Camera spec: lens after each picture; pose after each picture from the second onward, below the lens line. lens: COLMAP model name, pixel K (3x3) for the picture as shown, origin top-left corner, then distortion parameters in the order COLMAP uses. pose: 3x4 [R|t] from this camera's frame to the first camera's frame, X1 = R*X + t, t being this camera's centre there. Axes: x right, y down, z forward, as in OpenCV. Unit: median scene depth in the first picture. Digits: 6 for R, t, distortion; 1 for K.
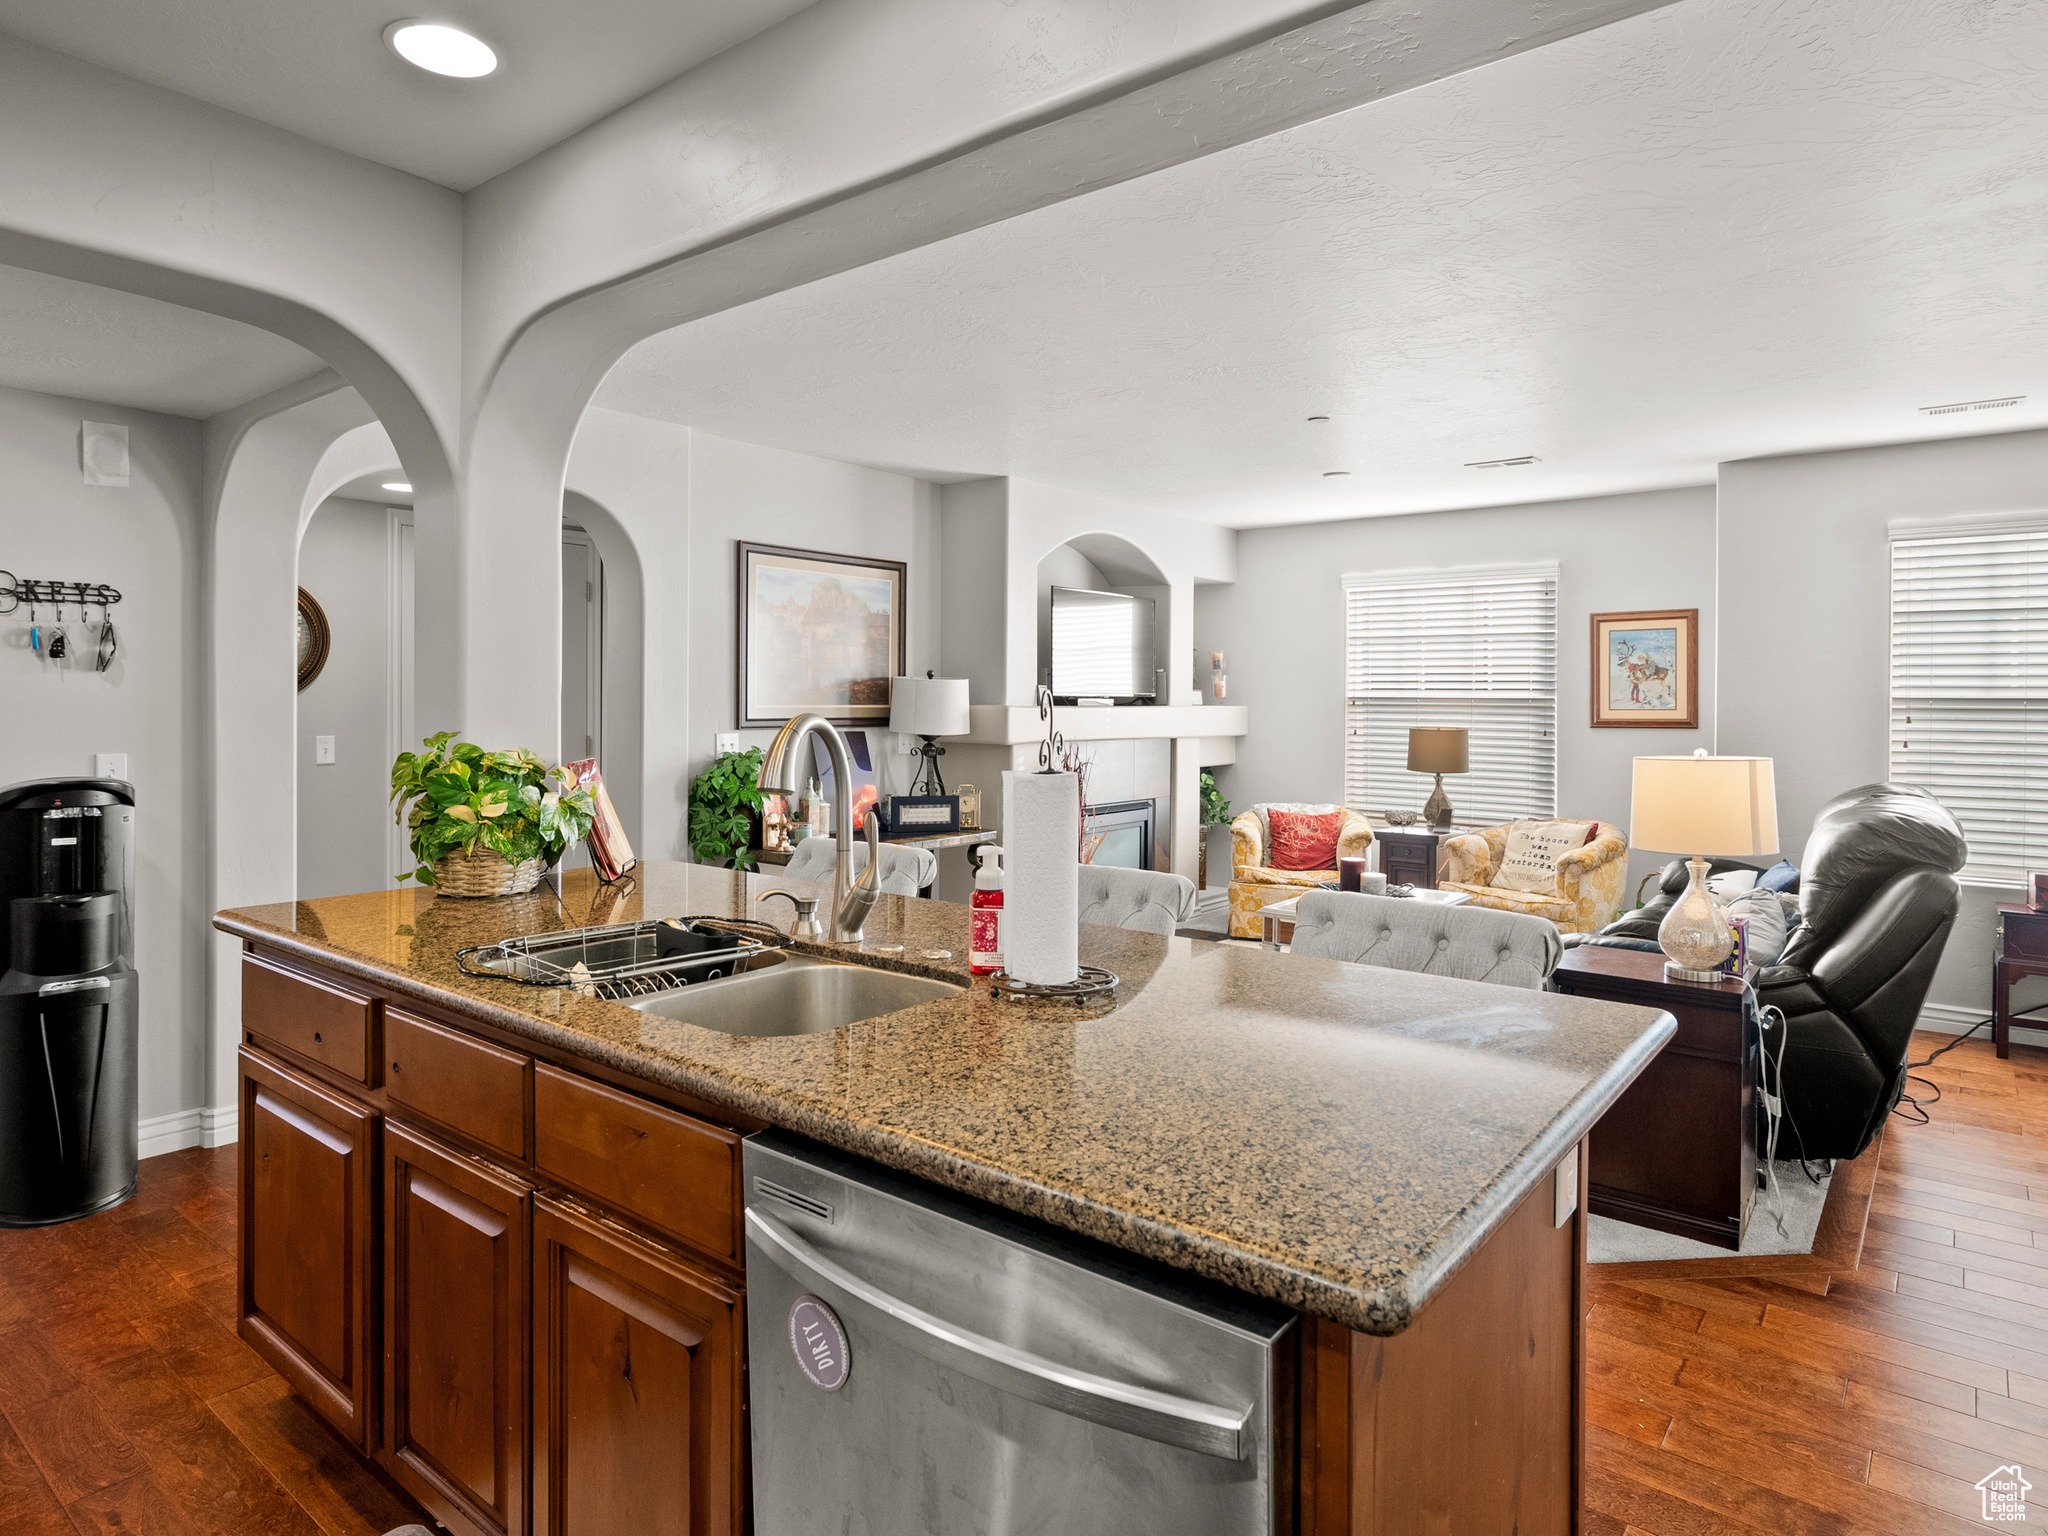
lens RADIAL K [[1173.1, 0, 1014.9], [0, 1173.1, 708.7], [0, 0, 1]] dist [0.008441, -0.001910]
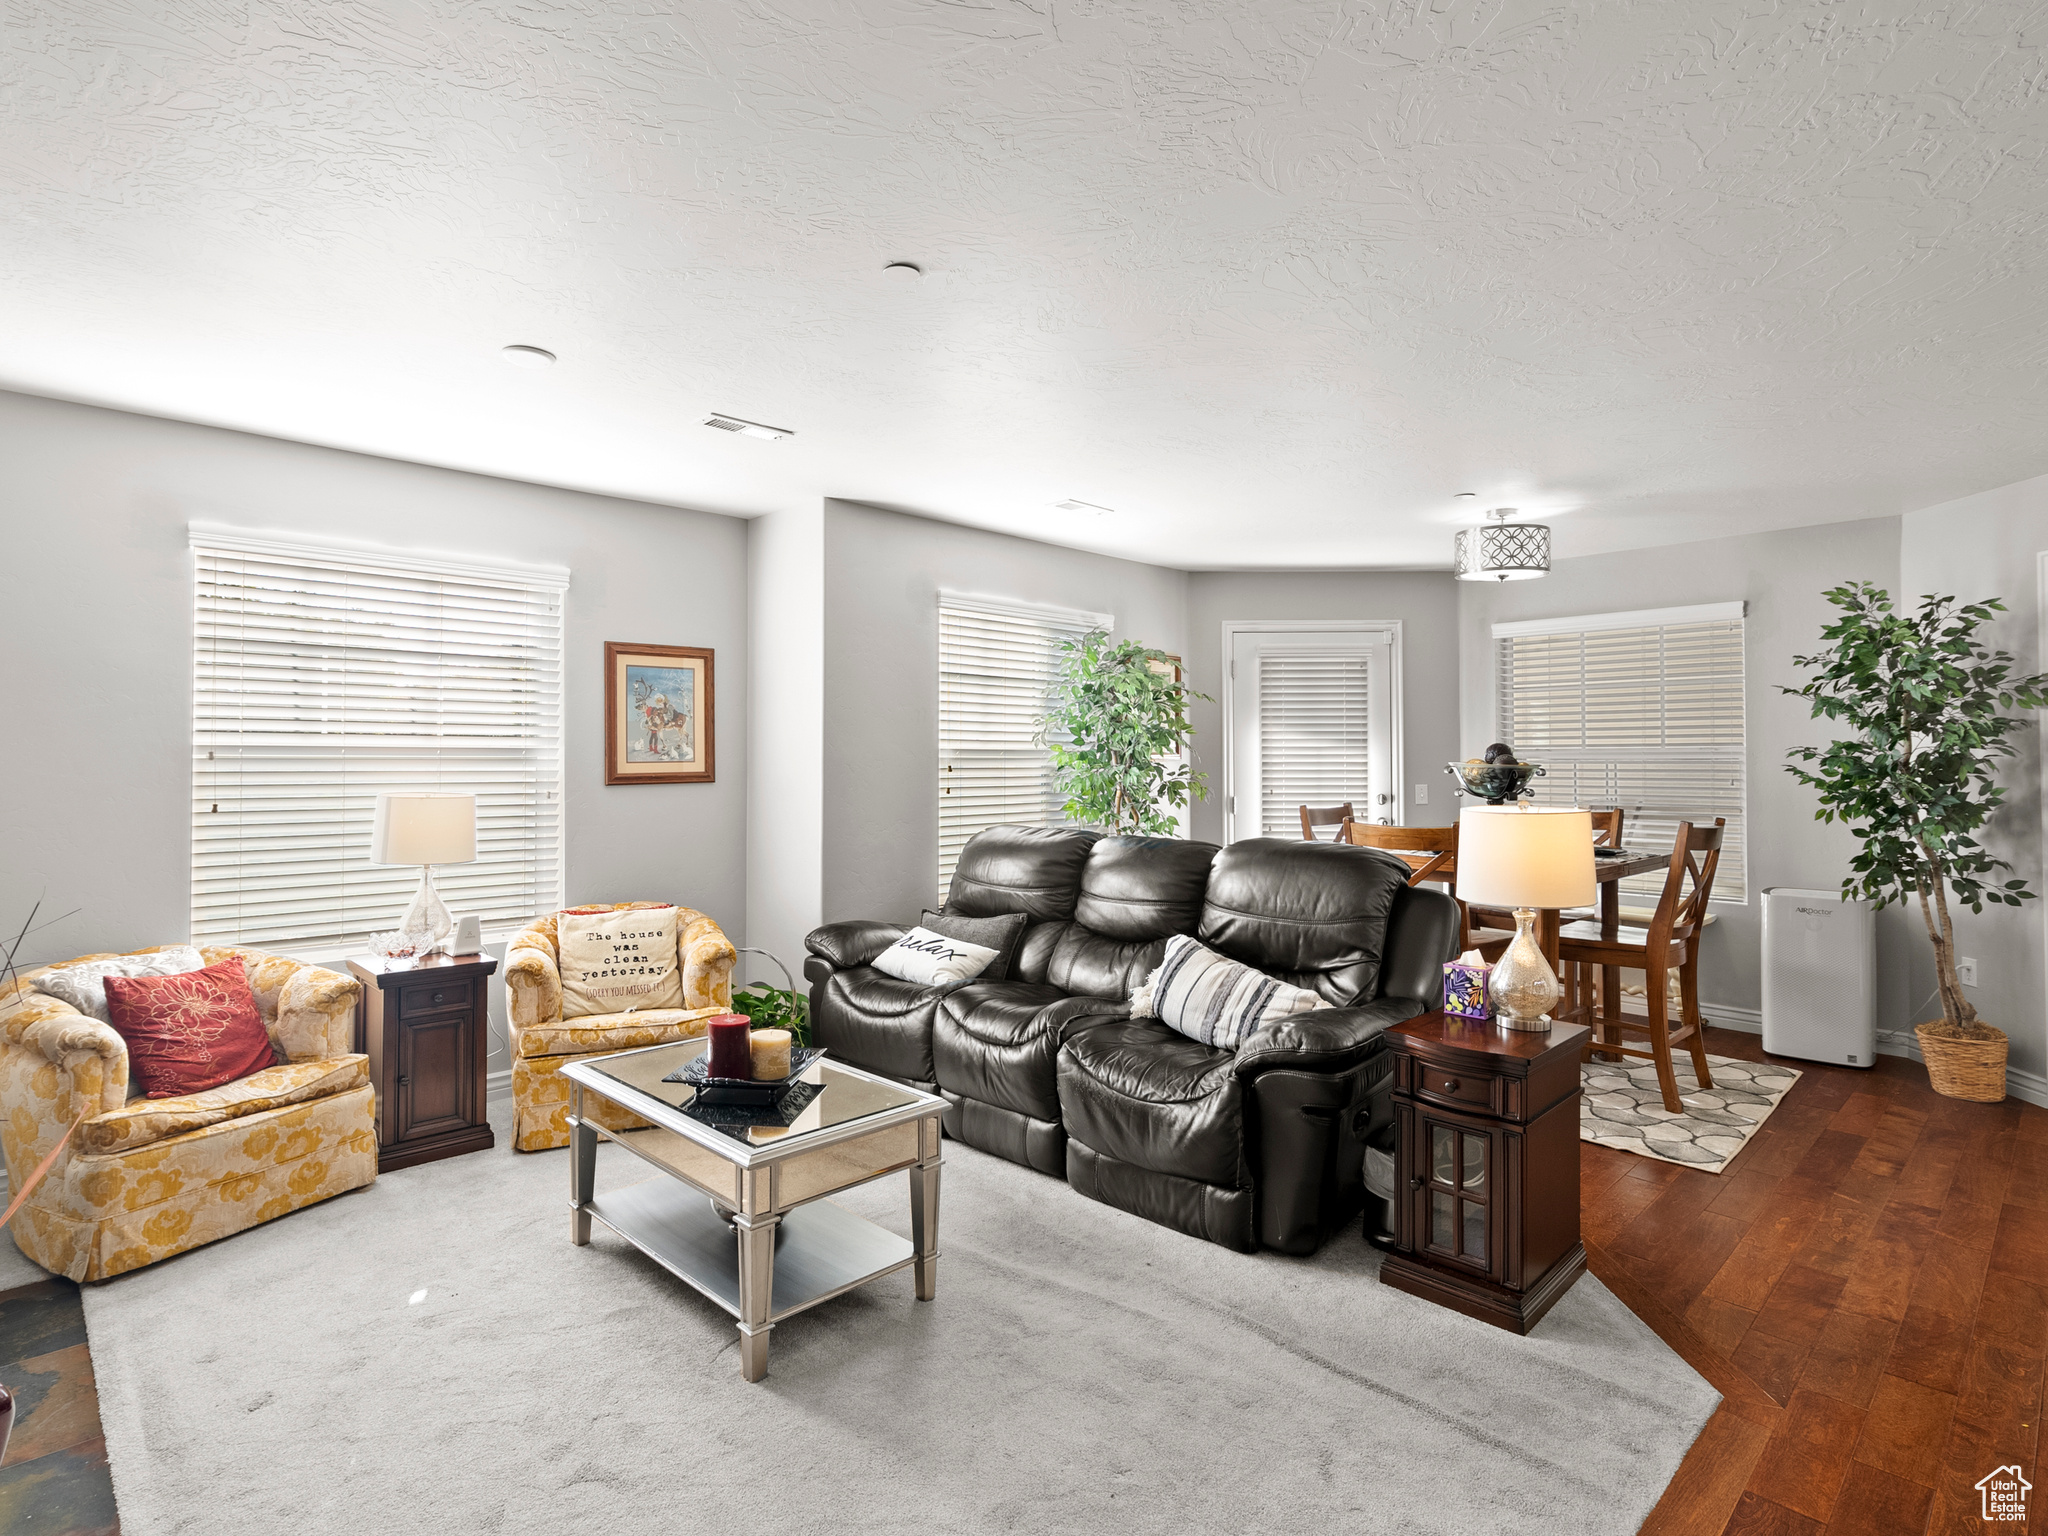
lens RADIAL K [[1045.0, 0, 1022.3], [0, 1045.0, 748.0], [0, 0, 1]] dist [-0.013230, 0.005717]
pose [[0.119326, 0.003389, 0.992849, -0.218245], [0.006039, 0.999973, -0.004139, -0.005500], [-0.992837, 0.006490, 0.119303, 0.805801]]
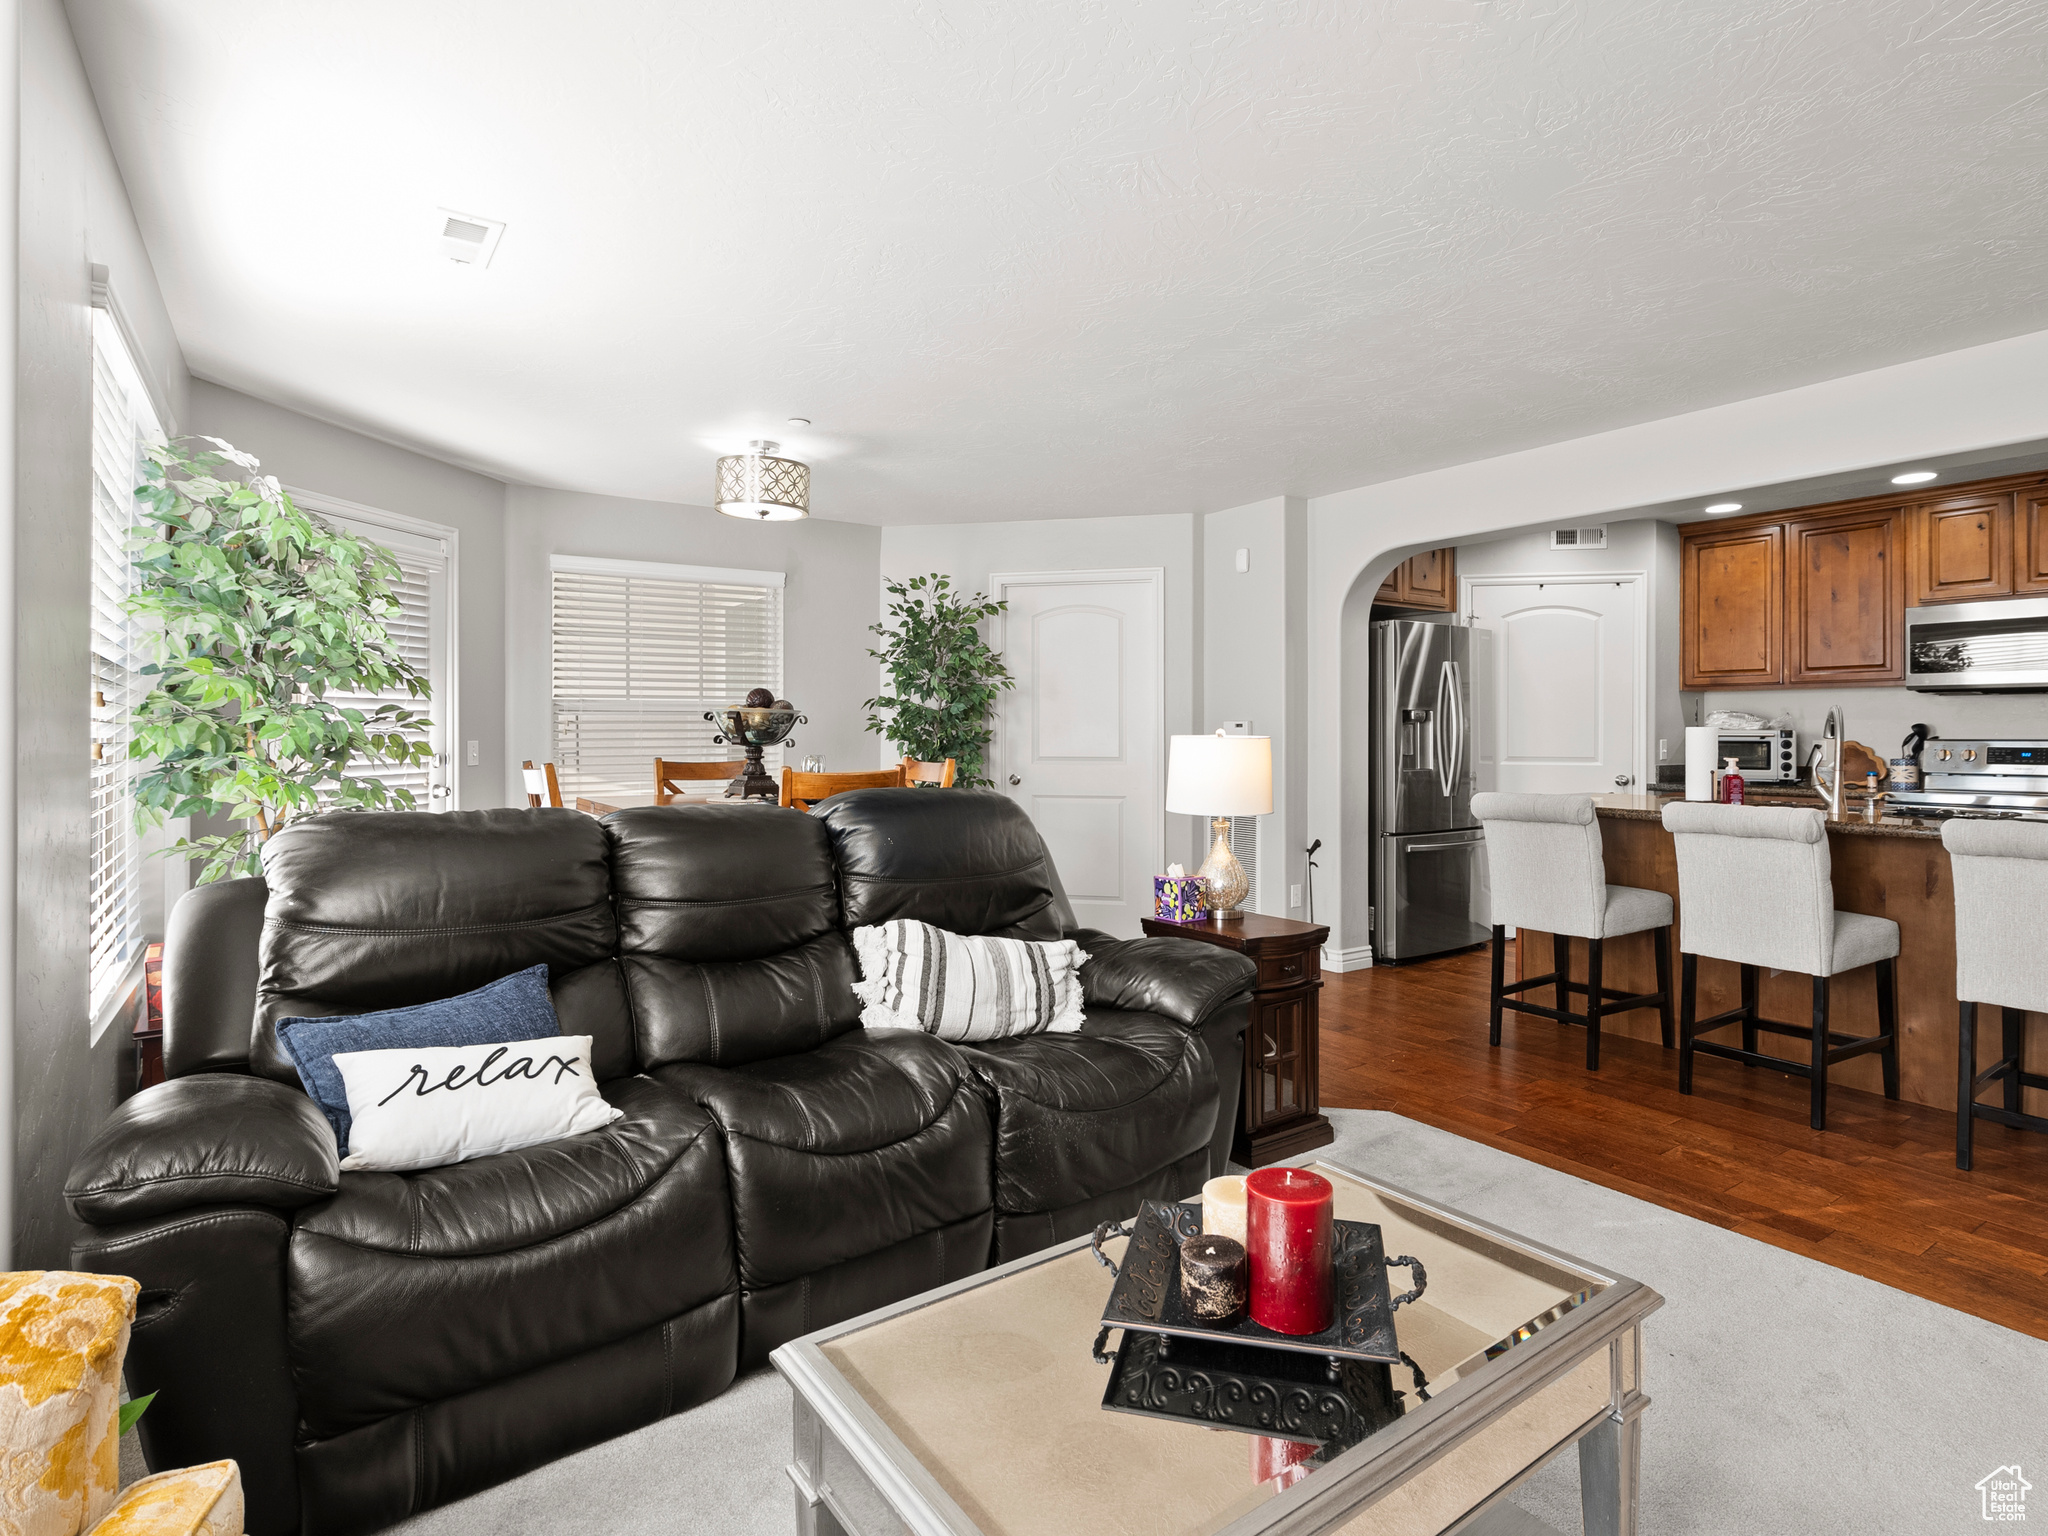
lens RADIAL K [[1045.0, 0, 1003.7], [0, 1045.0, 733.6], [0, 0, 1]] dist [-0.013230, 0.005717]
pose [[-0.960353, -0.002367, 0.278777, 0.314976], [0.000324, 0.999954, 0.009605, 0.019648], [-0.278787, 0.009315, -0.960308, 1.285456]]
